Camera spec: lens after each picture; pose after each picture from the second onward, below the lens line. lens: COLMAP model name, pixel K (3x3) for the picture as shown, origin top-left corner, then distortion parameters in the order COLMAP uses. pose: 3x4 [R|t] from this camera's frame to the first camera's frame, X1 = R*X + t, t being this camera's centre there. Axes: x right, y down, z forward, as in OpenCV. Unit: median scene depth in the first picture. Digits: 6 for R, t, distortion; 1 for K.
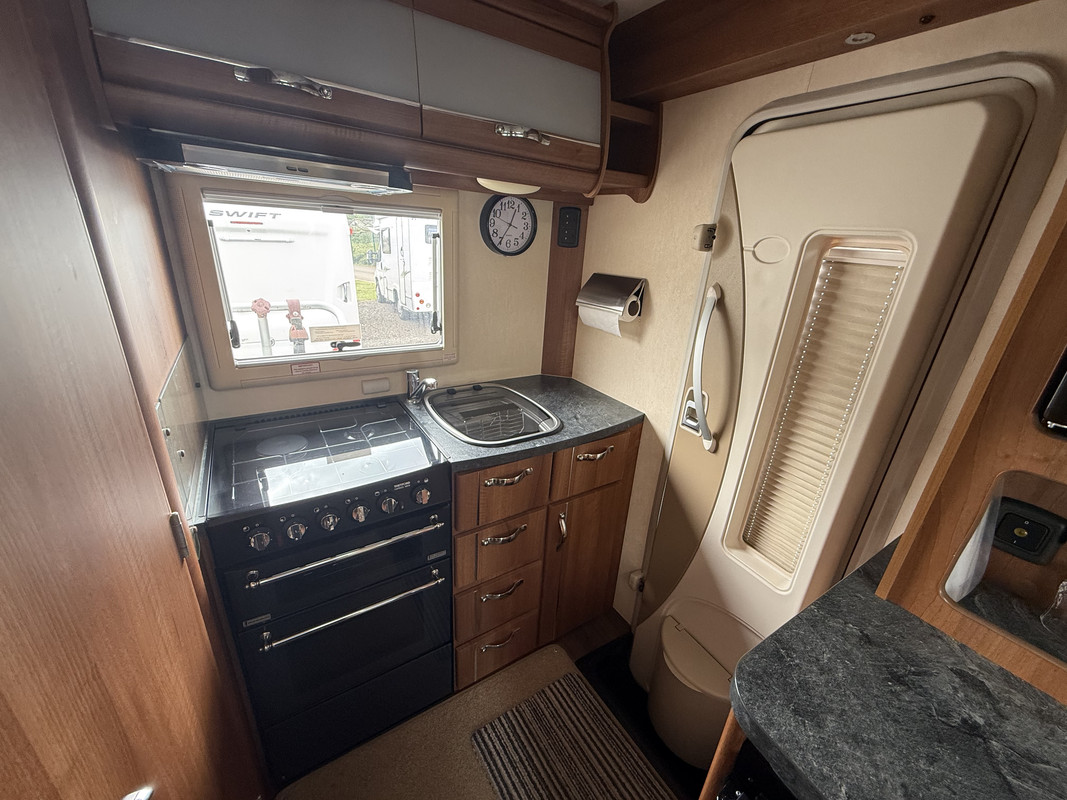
lens RADIAL K [[425.0, 0, 534.4], [0, 425.0, 398.0], [0, 0, 1]] dist [-0.000145, -0.000349]
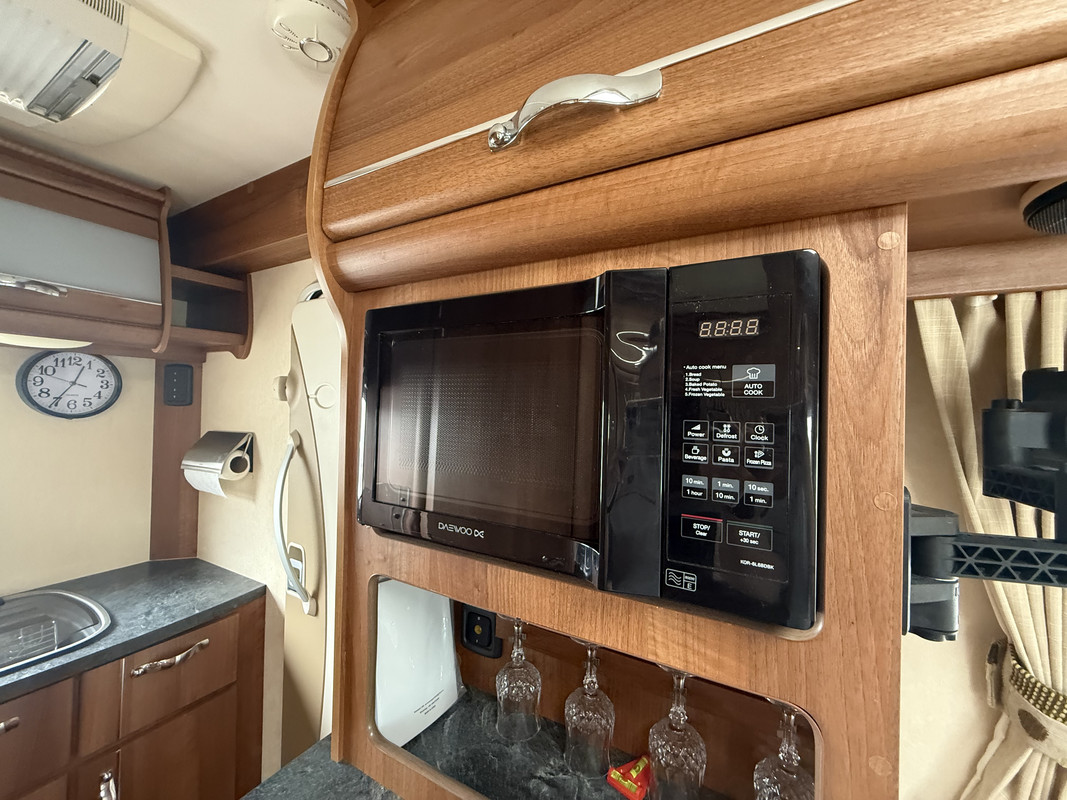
lens RADIAL K [[425.0, 0, 533.0], [0, 425.0, 398.5], [0, 0, 1]] dist [-0.000145, -0.000349]
pose [[0.878185, -0.039999, 0.476645, 0.359198], [0.204583, 0.932160, -0.298703, 0.057102], [-0.432362, 0.359830, 0.826792, -0.071132]]
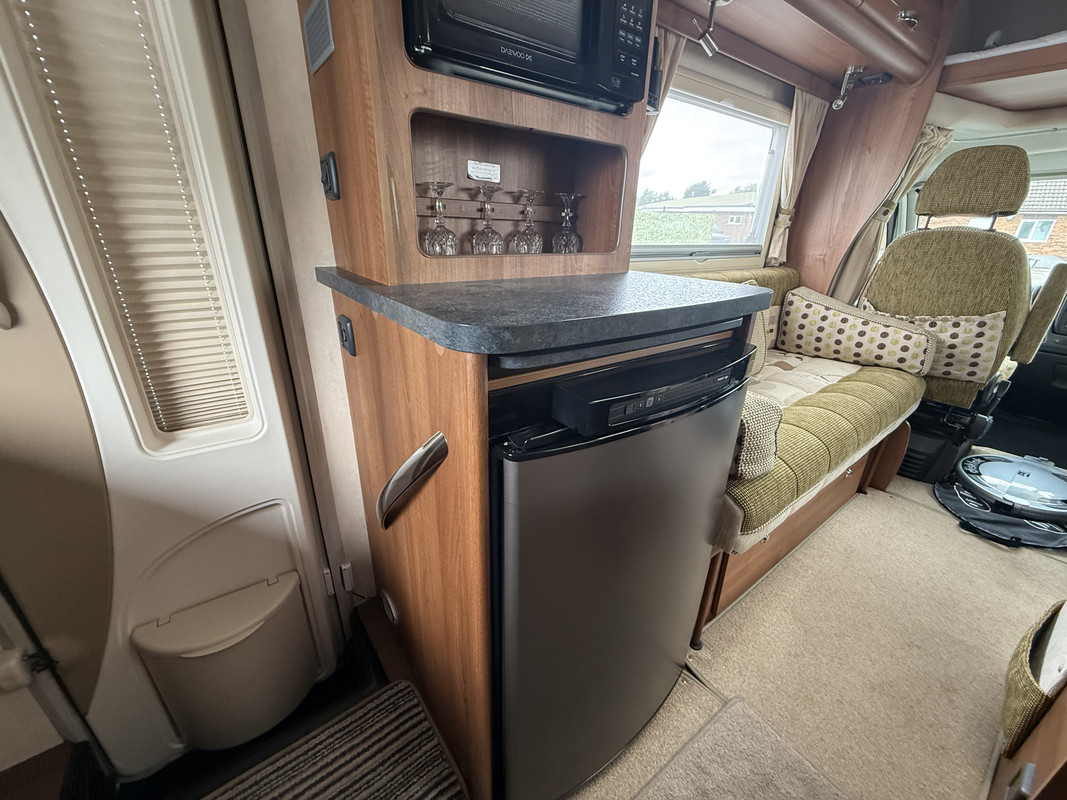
lens RADIAL K [[425.0, 0, 535.9], [0, 425.0, 397.4], [0, 0, 1]] dist [-0.000145, -0.000349]
pose [[-0.078628, -0.435469, 0.896763, -0.136766], [0.330971, 0.837123, 0.435527, 0.164218], [-0.940360, 0.331047, 0.078307, 0.308873]]
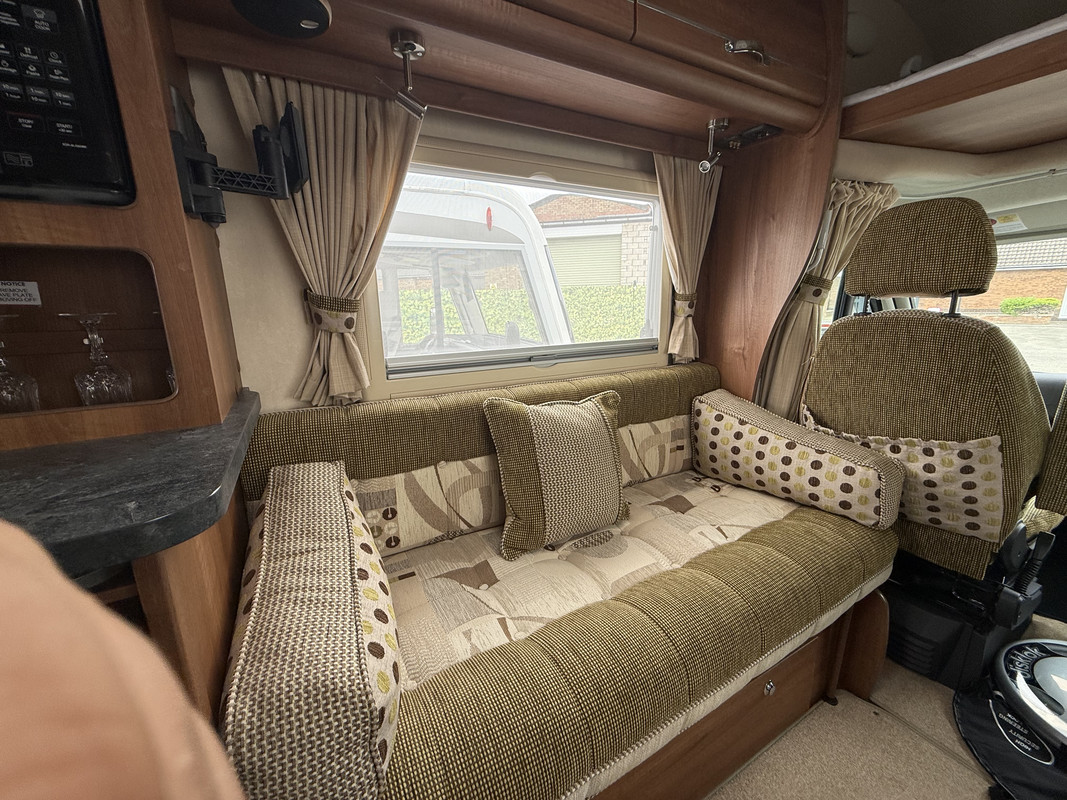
lens RADIAL K [[425.0, 0, 534.5], [0, 425.0, 398.0], [0, 0, 1]] dist [-0.000145, -0.000349]
pose [[0.050549, -0.282222, 0.958016, 0.167383], [0.381069, 0.892122, 0.242703, 0.346556], [-0.923164, 0.352802, 0.152642, -0.255718]]
